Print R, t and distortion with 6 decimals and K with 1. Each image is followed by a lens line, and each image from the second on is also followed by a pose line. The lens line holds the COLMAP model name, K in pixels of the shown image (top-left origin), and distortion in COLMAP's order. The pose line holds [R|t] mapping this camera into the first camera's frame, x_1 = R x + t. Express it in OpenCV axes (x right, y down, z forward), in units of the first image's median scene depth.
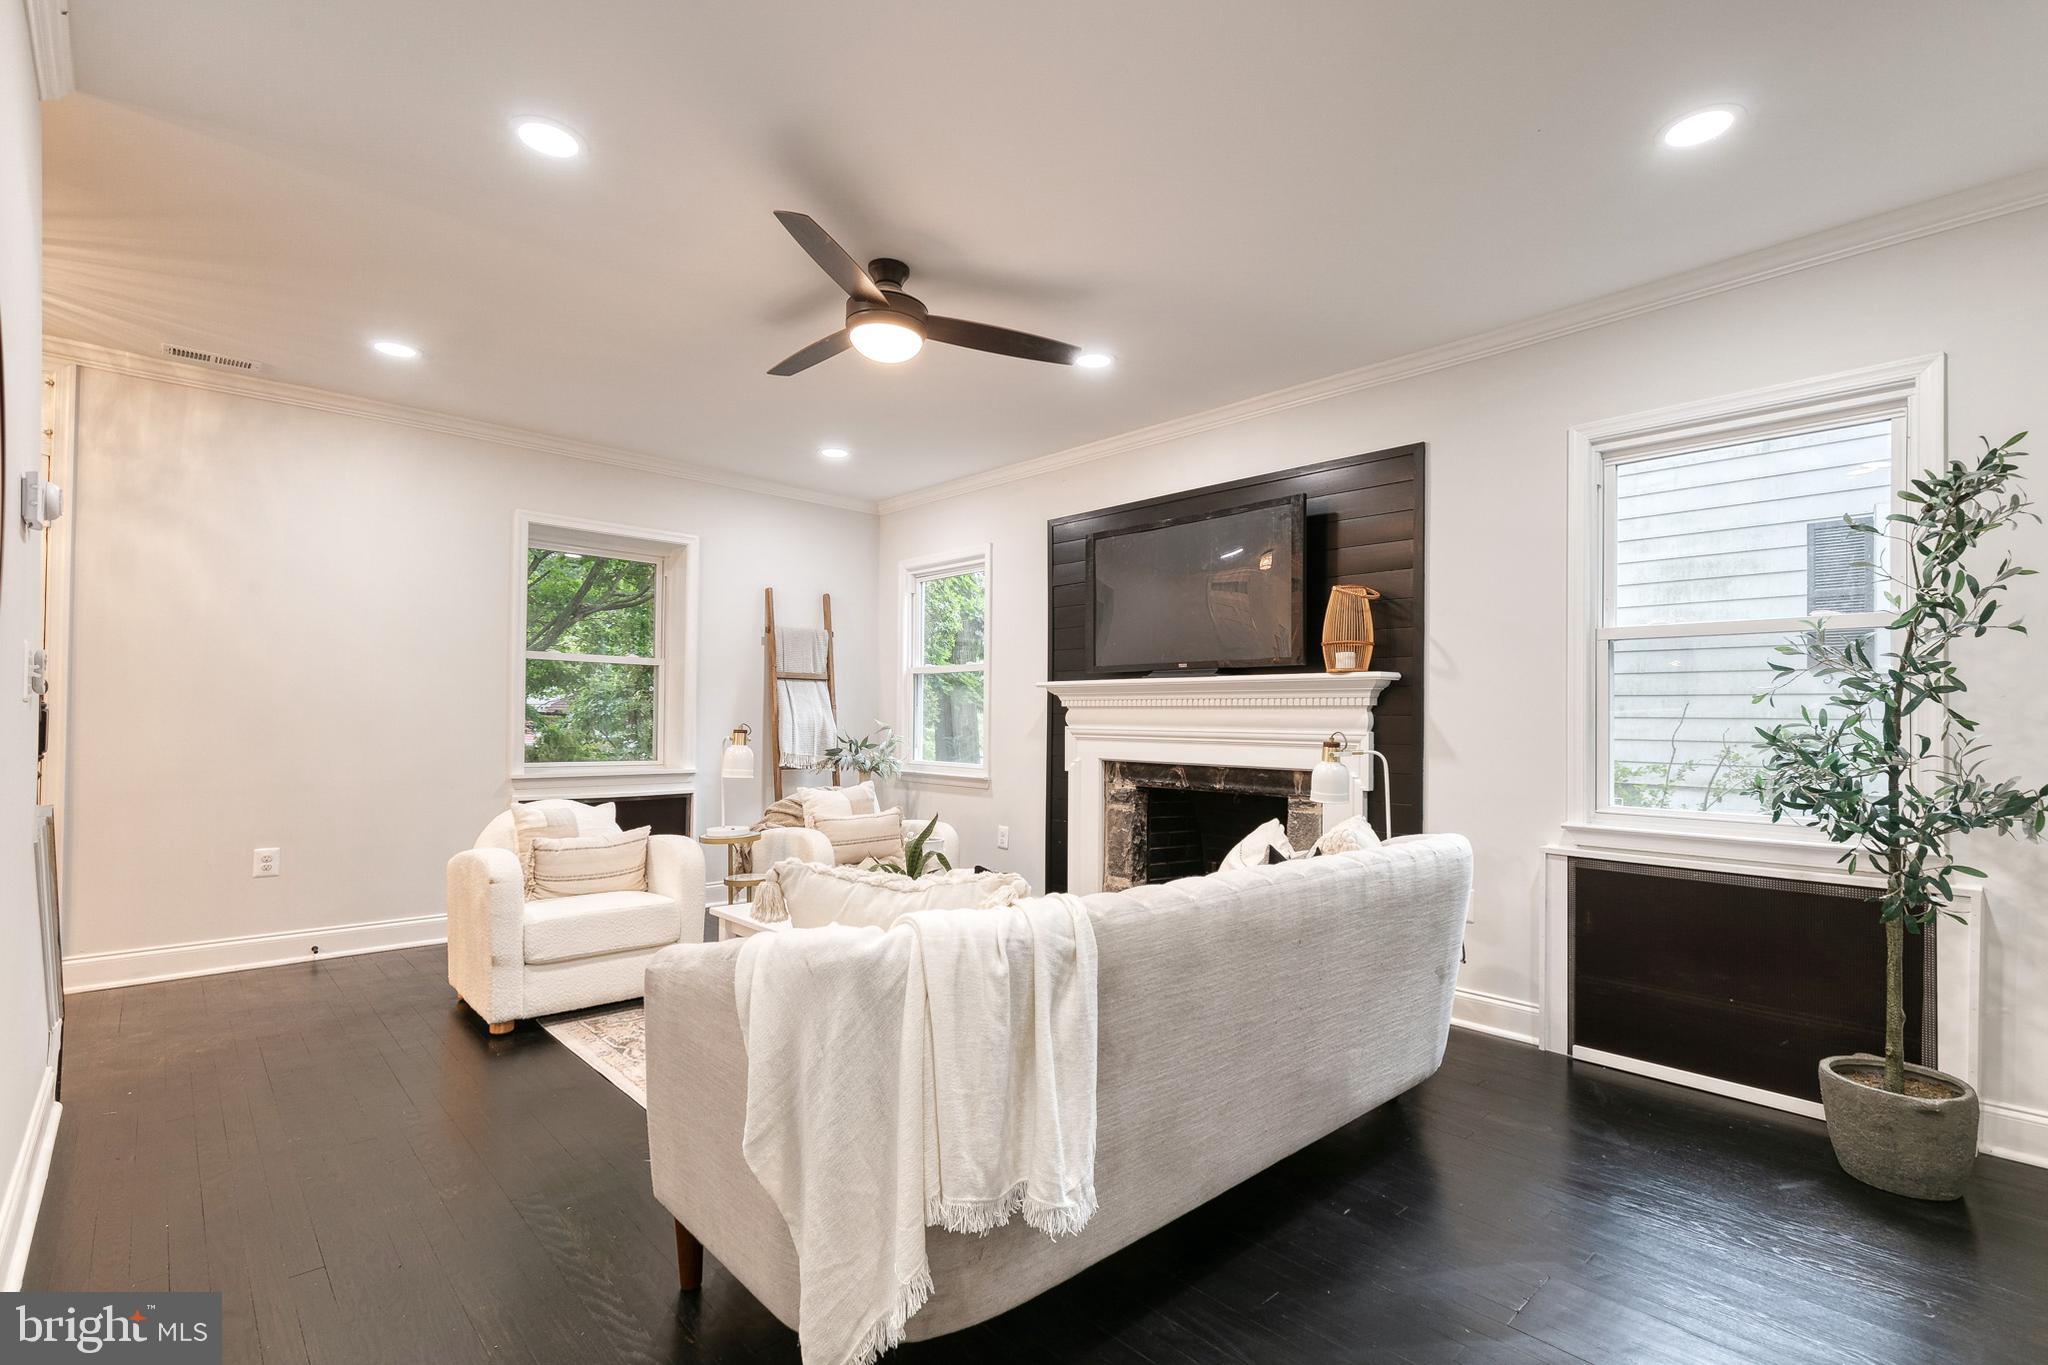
lens RADIAL K [[929.0, 0, 1022.5], [0, 929.0, 698.3], [0, 0, 1]] dist [0.013531, -0.001604]
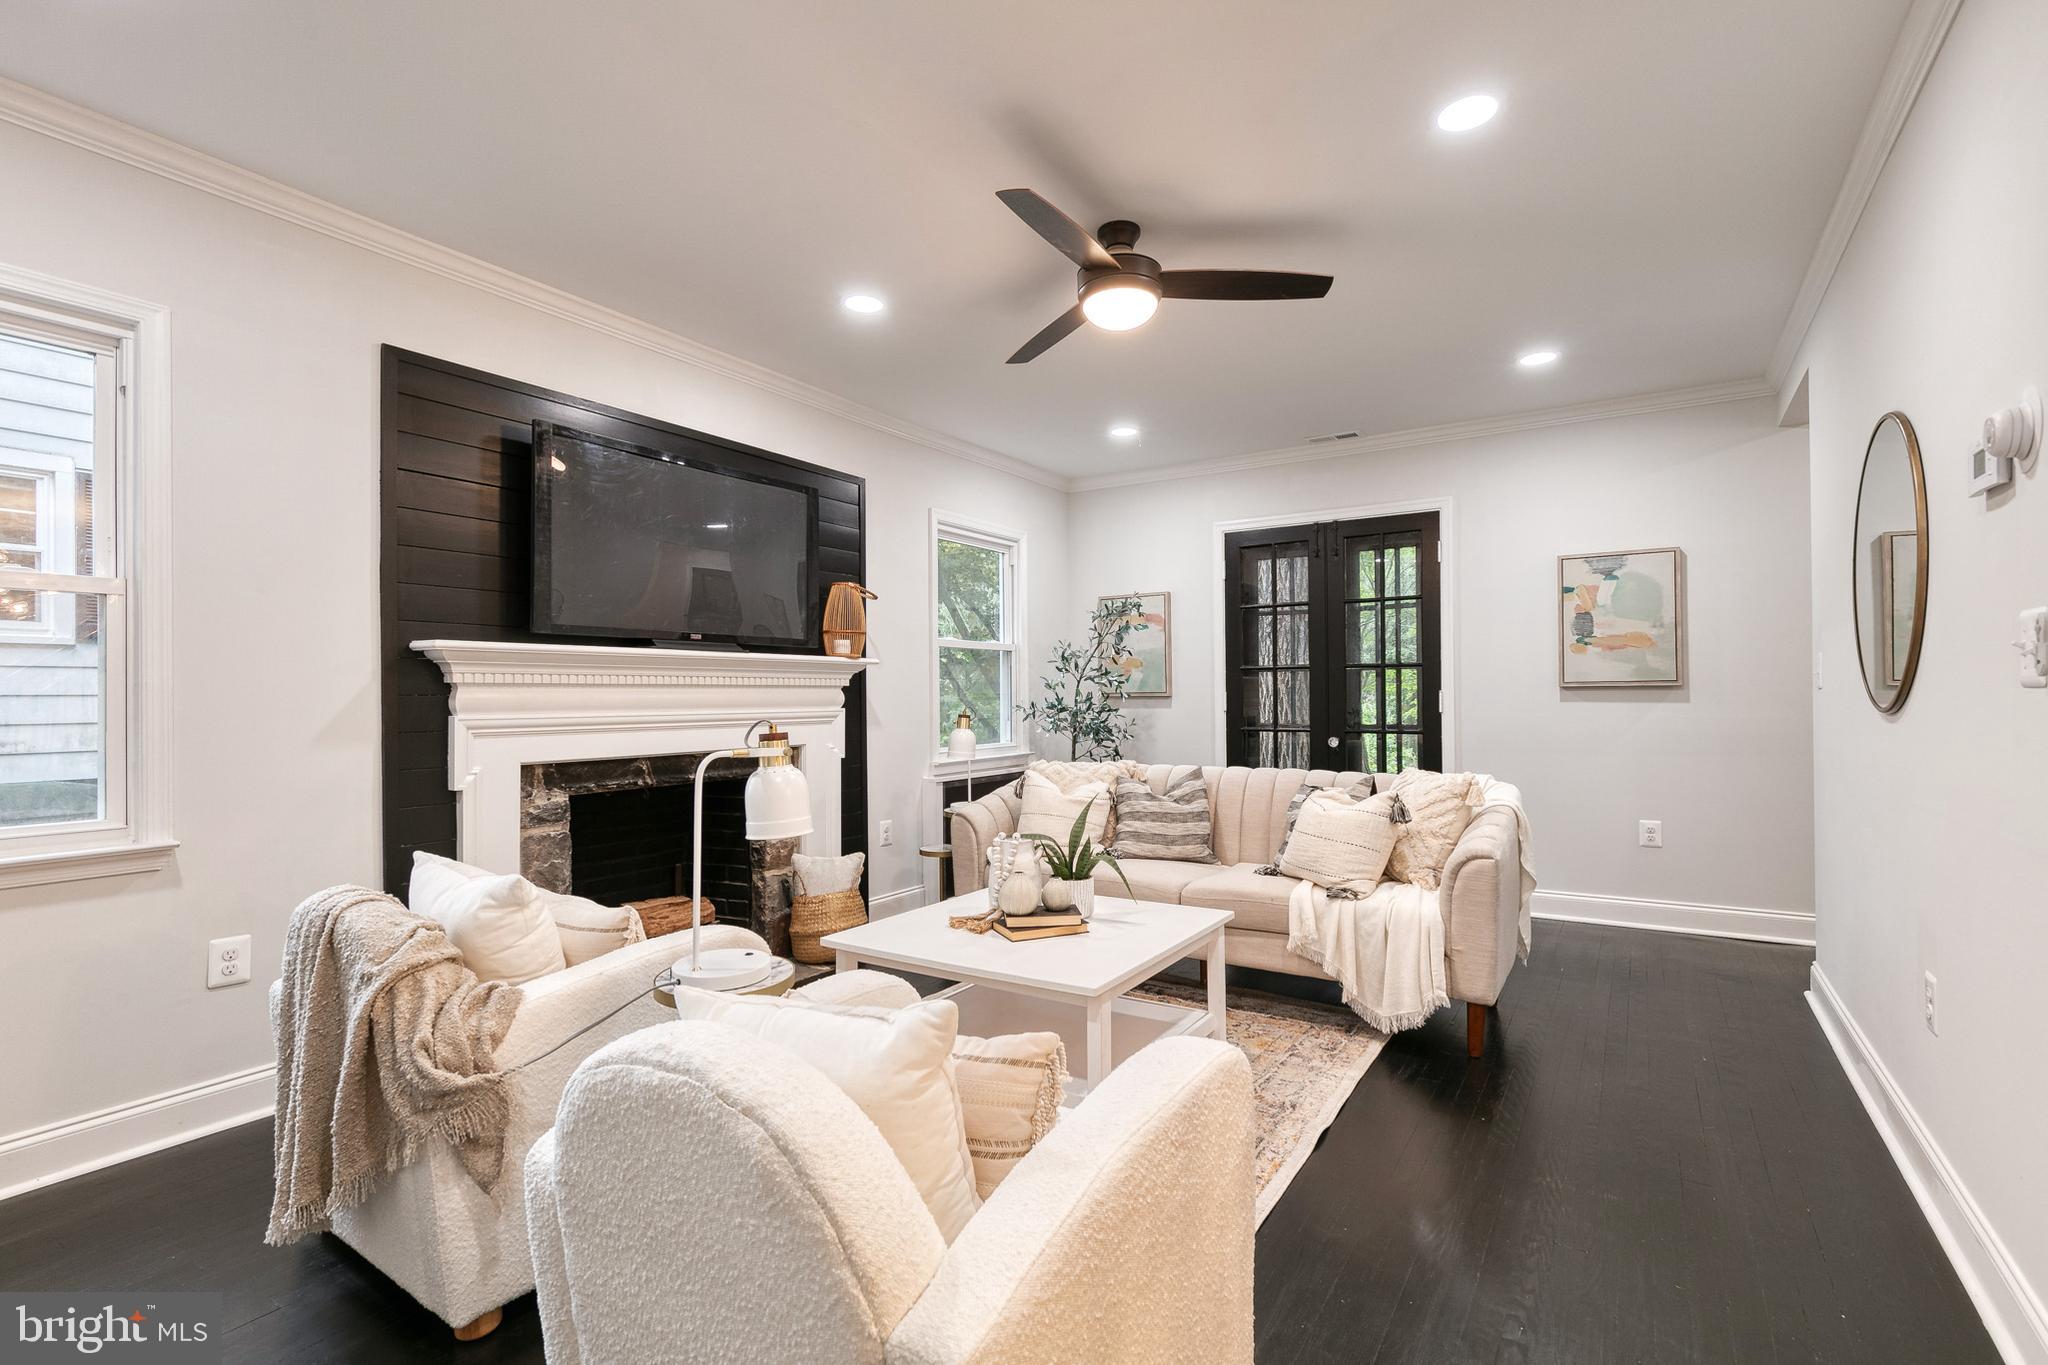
lens RADIAL K [[929.0, 0, 1066.4], [0, 929.0, 689.1], [0, 0, 1]] dist [0.013531, -0.001604]
pose [[-0.272670, -0.000153, 0.962107, -0.682400], [-0.017071, 0.999843, -0.004679, 0.009937], [-0.961956, -0.017700, -0.272630, 0.849250]]
